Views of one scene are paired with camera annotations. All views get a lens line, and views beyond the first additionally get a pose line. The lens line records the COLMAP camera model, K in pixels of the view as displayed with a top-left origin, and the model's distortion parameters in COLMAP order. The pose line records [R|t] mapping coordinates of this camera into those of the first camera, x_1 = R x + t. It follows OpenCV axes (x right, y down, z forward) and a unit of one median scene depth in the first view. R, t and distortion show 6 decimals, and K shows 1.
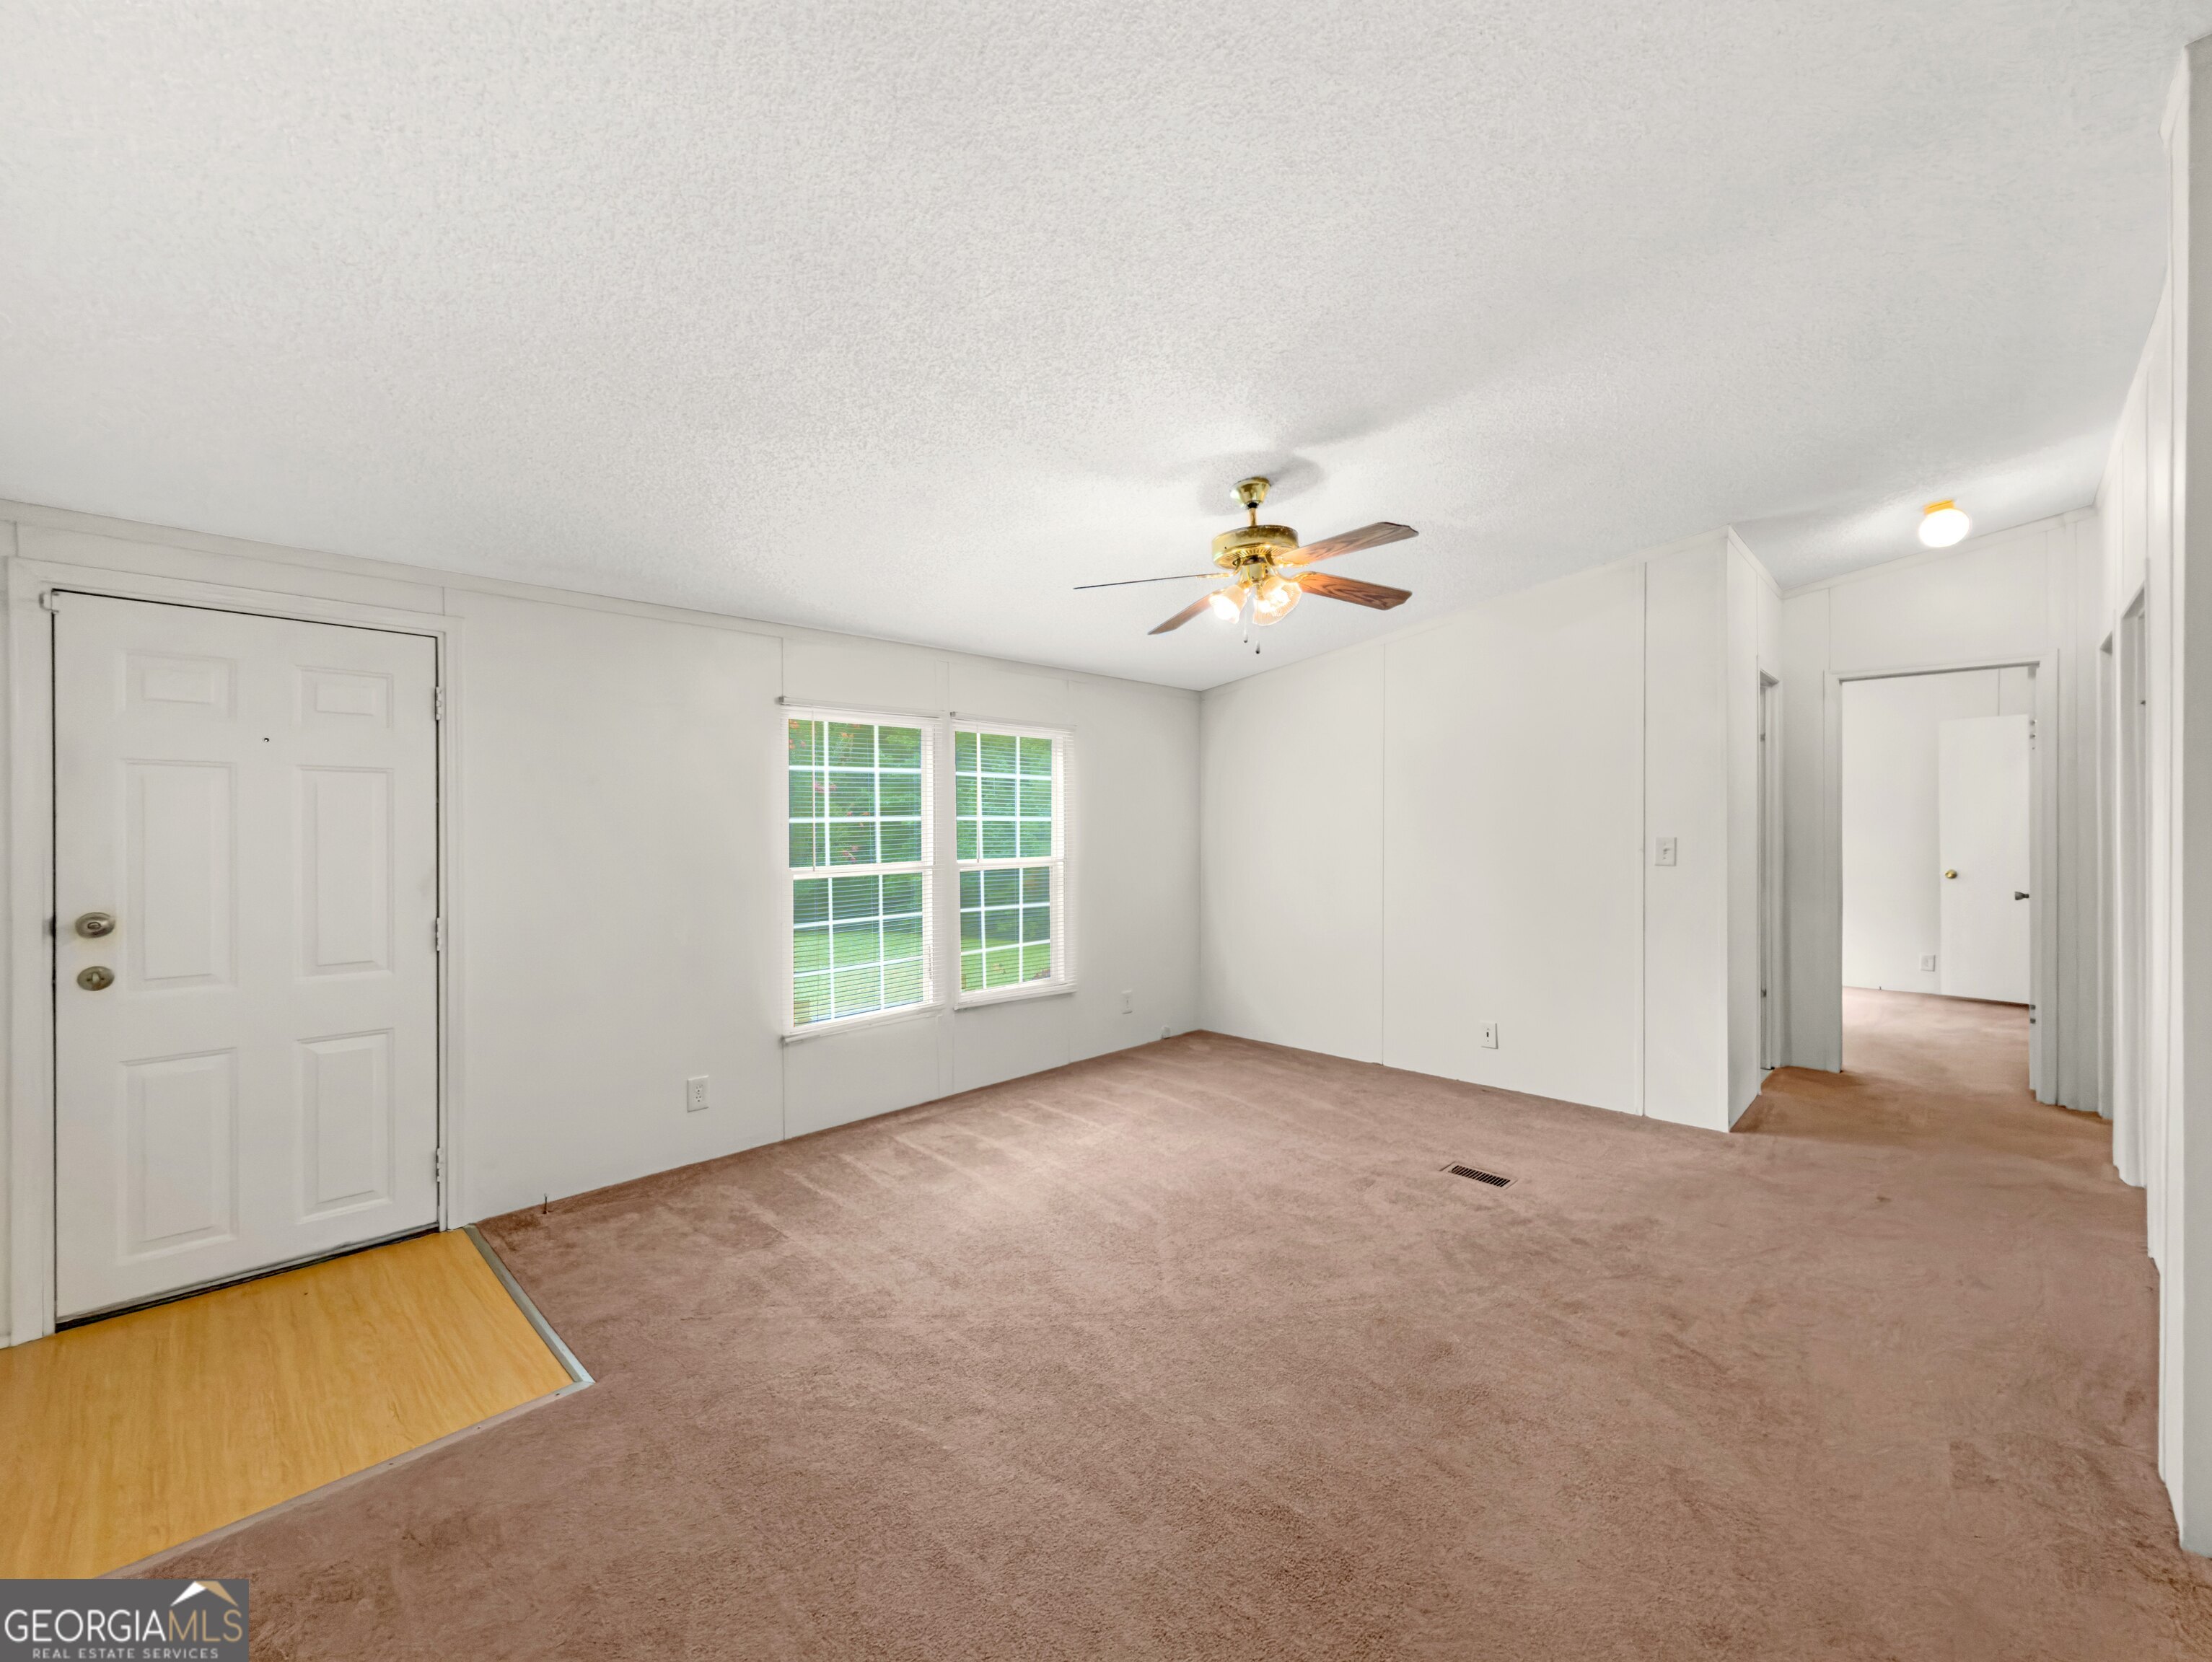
lens RADIAL K [[901.3, 0, 1115.3], [0, 901.3, 825.7], [0, 0, 1]] dist [-0.001186, -0.000128]
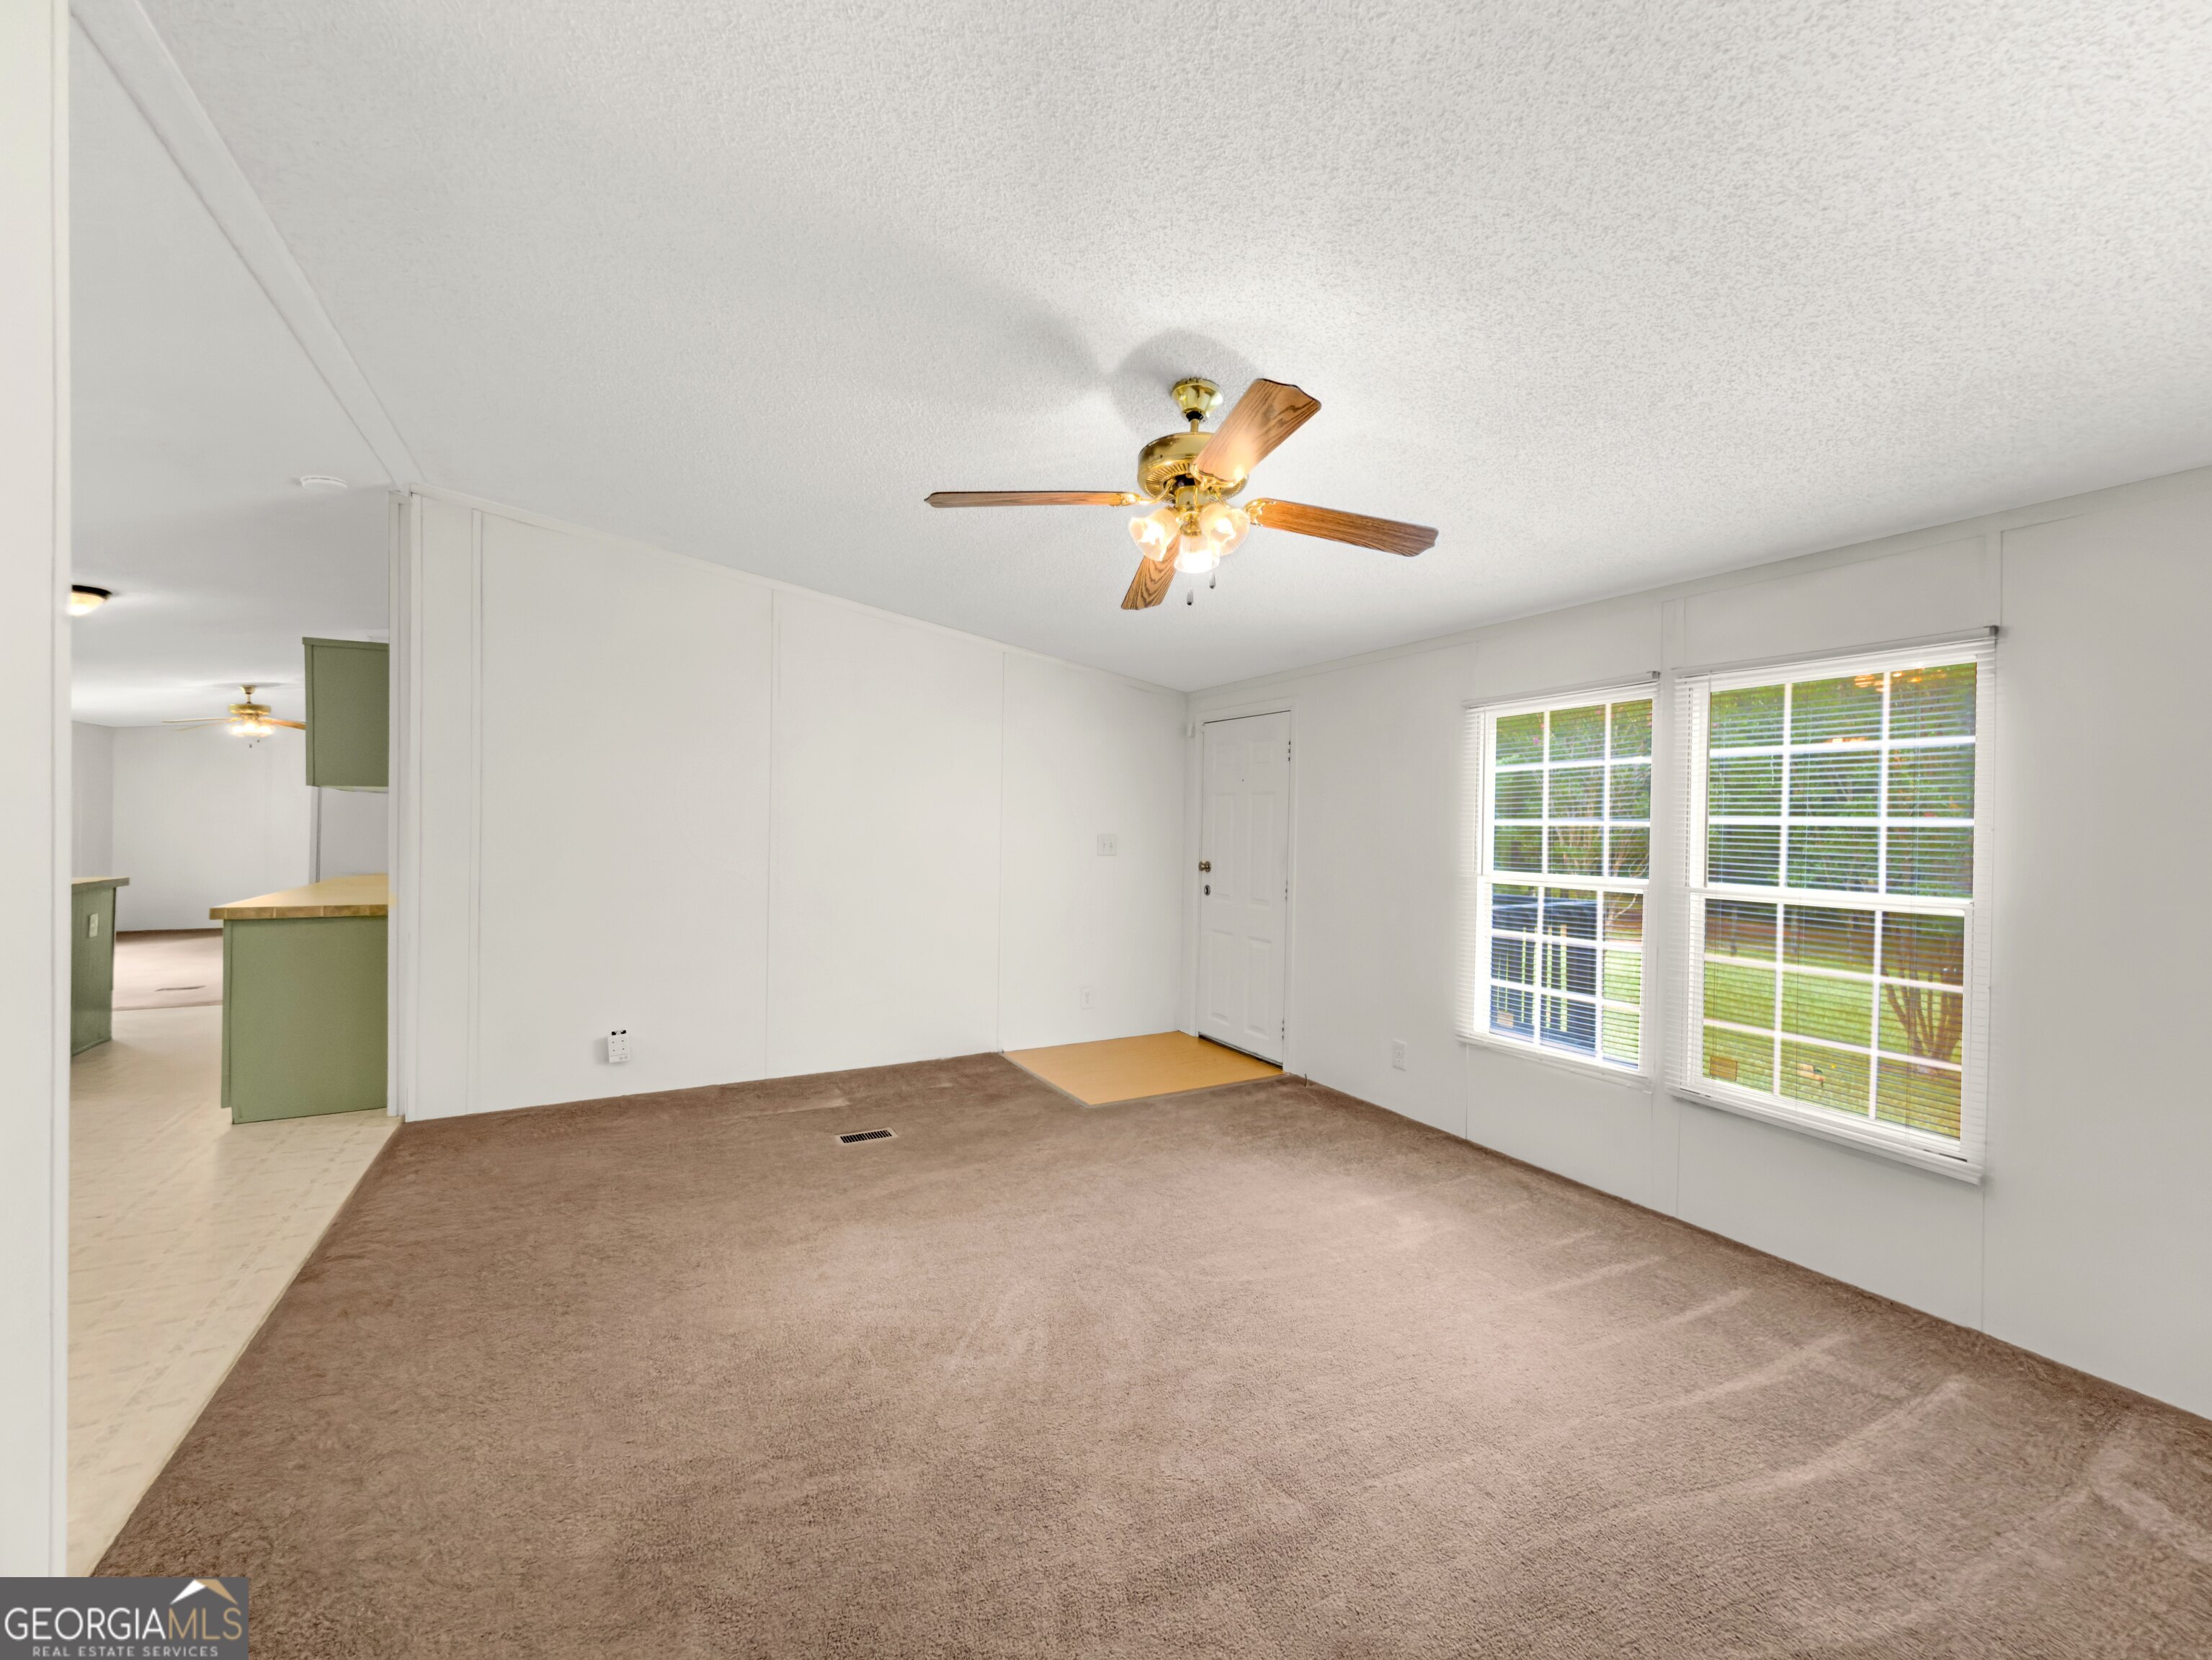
lens RADIAL K [[907.5, 0, 1106.0], [0, 907.5, 830.0], [0, 0, 1]] dist [0.001855, -0.000057]
pose [[-0.298235, 0.008239, -0.954457, 0.760024], [-0.013230, 0.999831, 0.012764, -0.005407], [0.954401, 0.016434, -0.298076, 0.960054]]
